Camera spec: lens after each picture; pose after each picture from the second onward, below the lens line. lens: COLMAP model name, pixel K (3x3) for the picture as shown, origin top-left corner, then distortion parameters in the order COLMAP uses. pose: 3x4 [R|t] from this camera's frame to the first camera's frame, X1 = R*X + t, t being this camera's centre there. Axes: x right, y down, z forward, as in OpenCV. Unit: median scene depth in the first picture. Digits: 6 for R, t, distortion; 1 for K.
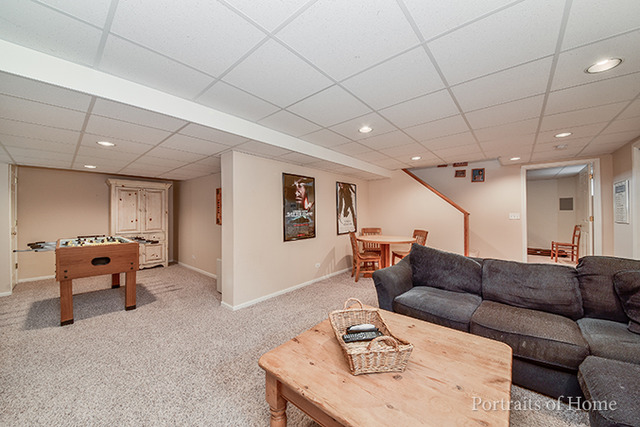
lens RADIAL K [[230.6, 0, 319.0], [0, 230.6, 215.4], [0, 0, 1]] dist [0.000775, 0.000122]
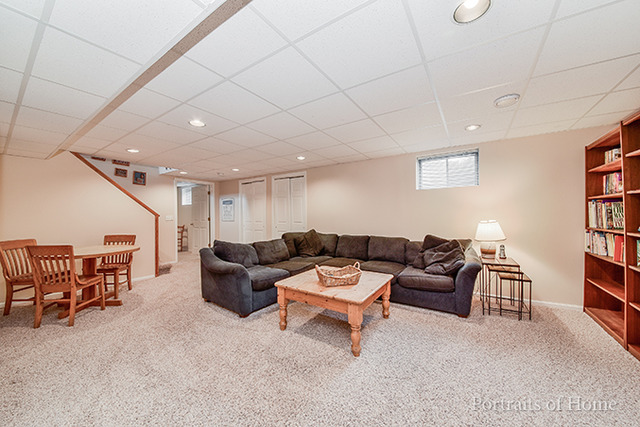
lens RADIAL K [[230.6, 0, 319.0], [0, 230.6, 215.4], [0, 0, 1]] dist [0.000775, 0.000122]
pose [[-0.102397, 0.008680, 0.994706, -0.400974], [0.012980, 0.999888, -0.007389, 0.007725], [-0.994659, 0.012154, -0.102498, 0.316134]]
